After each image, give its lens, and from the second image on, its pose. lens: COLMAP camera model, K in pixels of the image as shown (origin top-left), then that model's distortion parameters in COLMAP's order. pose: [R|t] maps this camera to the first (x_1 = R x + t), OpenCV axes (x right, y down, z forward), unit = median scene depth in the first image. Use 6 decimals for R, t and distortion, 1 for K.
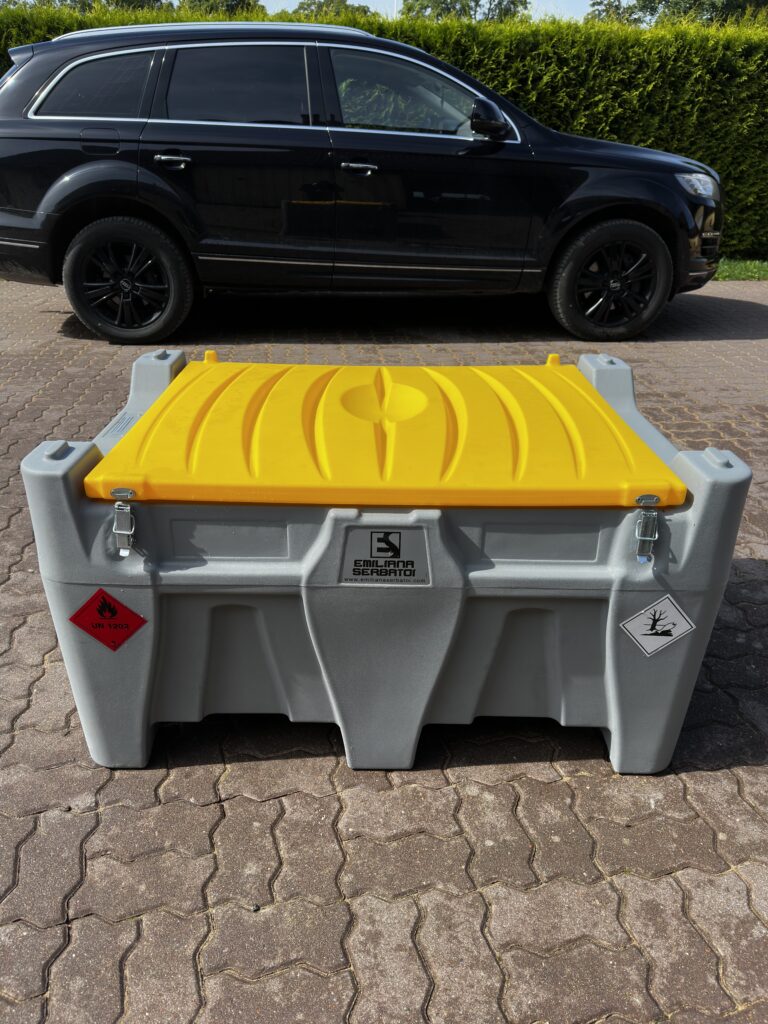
lens RADIAL K [[718.1, 0, 375.1], [0, 718.1, 512.7], [0, 0, 1]] dist [0.005566, -0.004809]
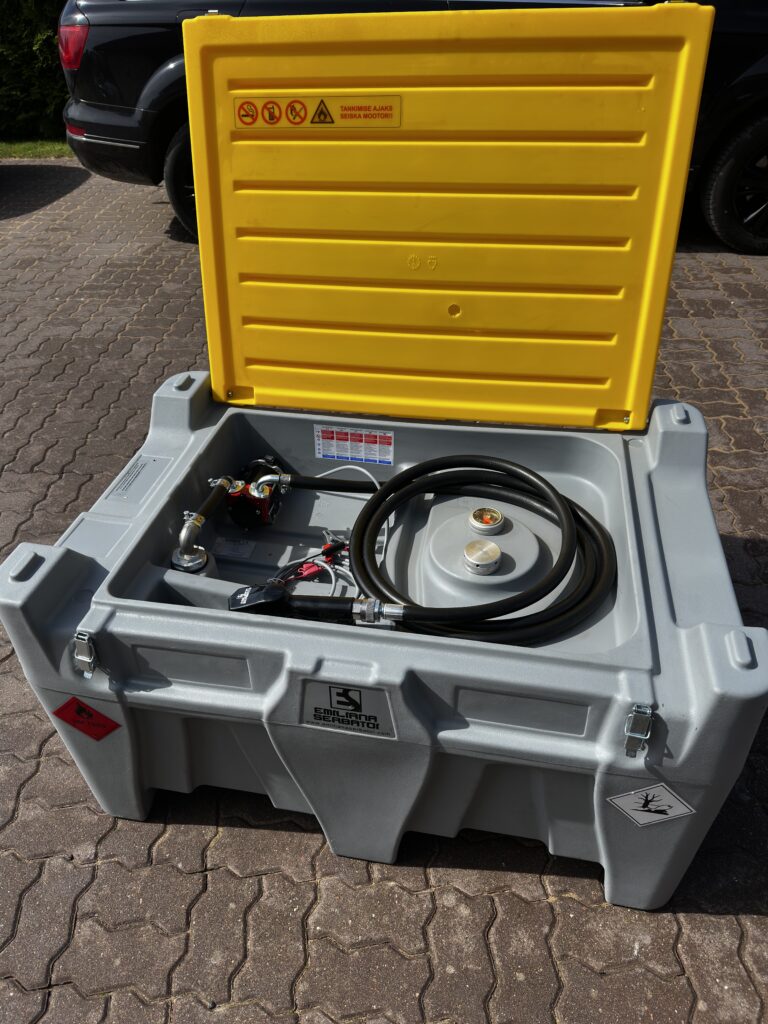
lens RADIAL K [[723.1, 0, 384.0], [0, 723.1, 512.0], [0, 0, 1]] dist [-0.007104, 0.003735]
pose [[0.982046, 0.080736, -0.170494, 0.180793], [-0.045617, 0.978599, 0.200656, -0.339644], [0.183046, -0.189276, 0.964712, 0.139367]]
